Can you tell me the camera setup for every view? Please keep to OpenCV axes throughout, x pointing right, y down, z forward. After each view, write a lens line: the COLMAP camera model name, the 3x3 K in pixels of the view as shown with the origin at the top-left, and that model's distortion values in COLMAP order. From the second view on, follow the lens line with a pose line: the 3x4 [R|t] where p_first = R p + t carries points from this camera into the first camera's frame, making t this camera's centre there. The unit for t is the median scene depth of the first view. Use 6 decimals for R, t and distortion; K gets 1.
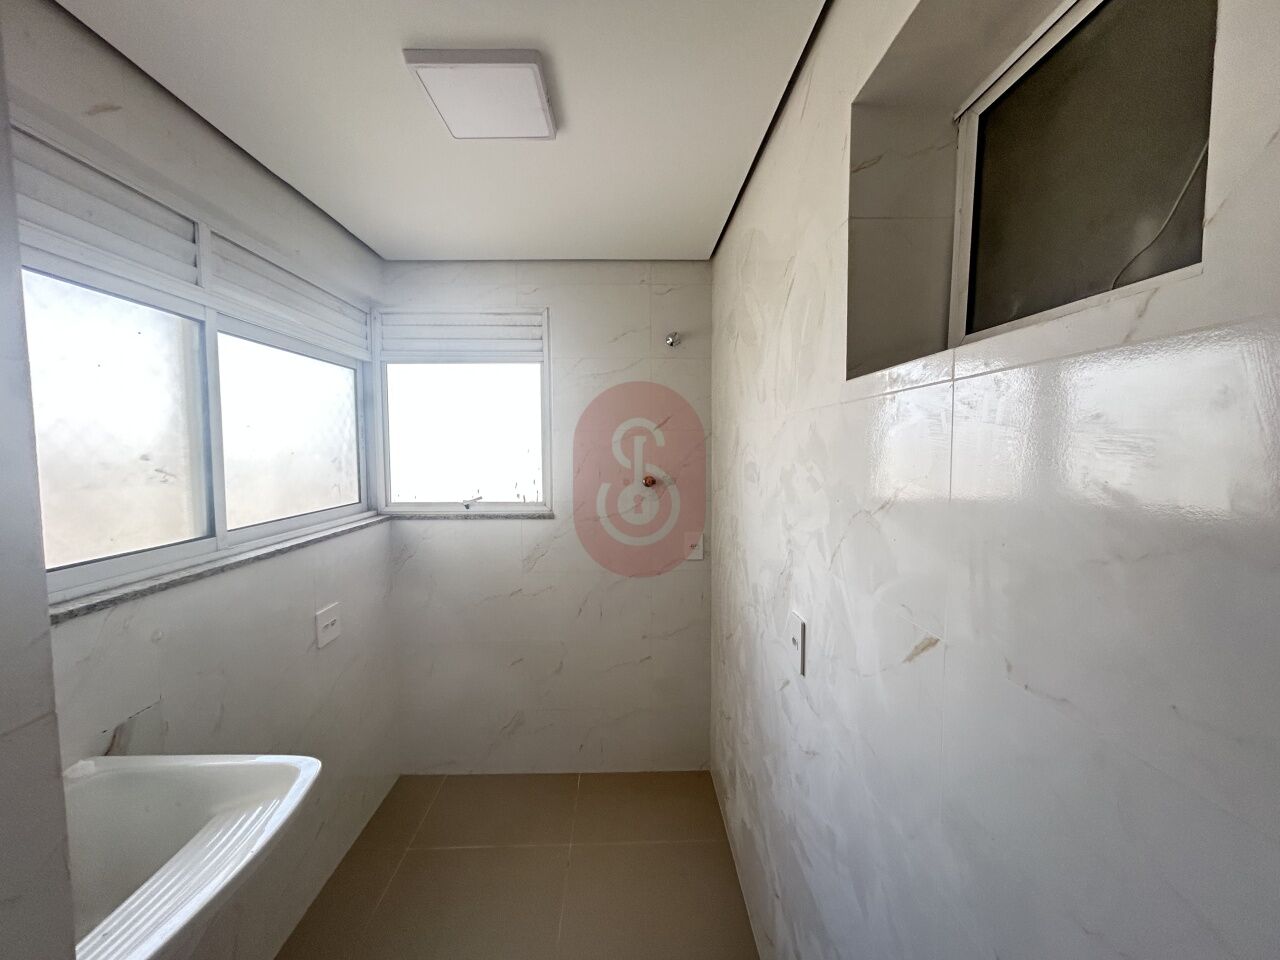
lens RADIAL K [[512.6, 0, 640.1], [0, 512.6, 478.5], [0, 0, 1]] dist [-0.002606, 0.001348]
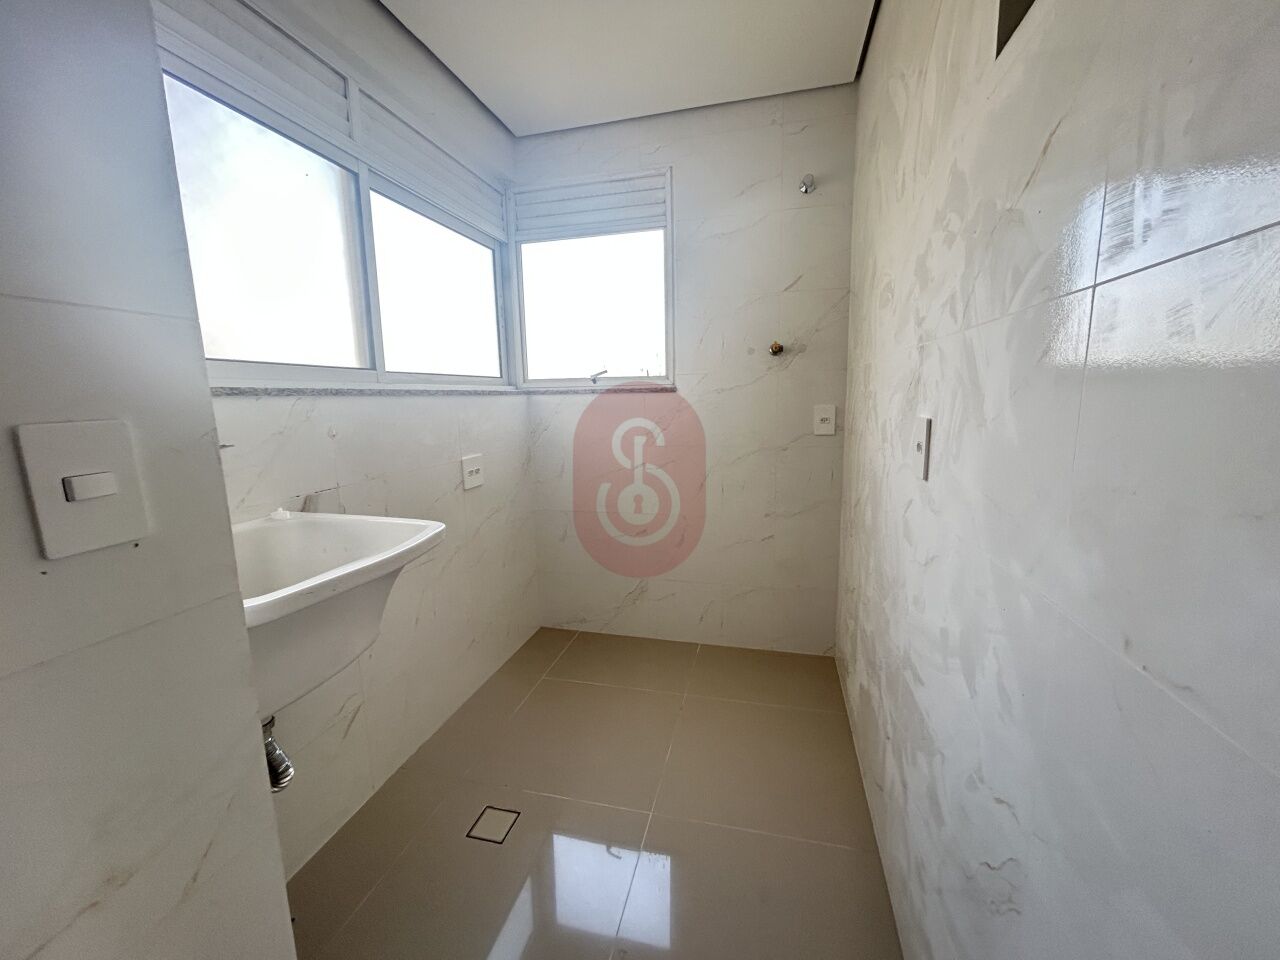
lens RADIAL K [[512.6, 0, 646.7], [0, 512.6, 479.6], [0, 0, 1]] dist [-0.002606, 0.001348]
pose [[0.962771, 0.027068, -0.268958, 0.052006], [-0.000675, 0.995211, 0.097743, 0.162922], [0.270316, -0.093923, 0.958179, 0.019715]]
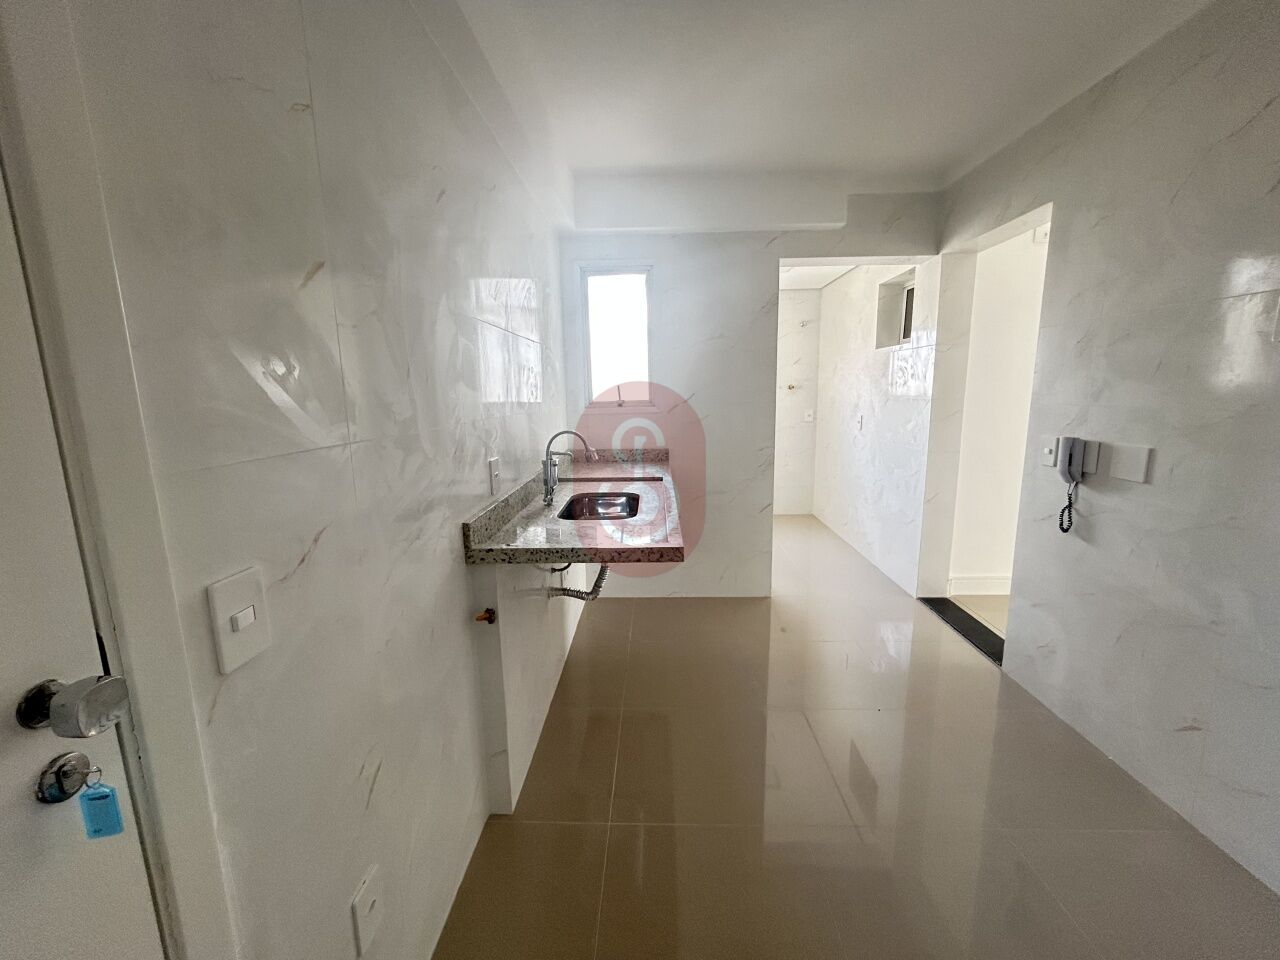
lens RADIAL K [[512.6, 0, 640.7], [0, 512.6, 478.6], [0, 0, 1]] dist [-0.002606, 0.001348]
pose [[0.997479, -0.008155, -0.070488, -0.539516], [0.015522, 0.994392, 0.104613, 0.176966], [0.069239, -0.105443, 0.992012, -1.501388]]
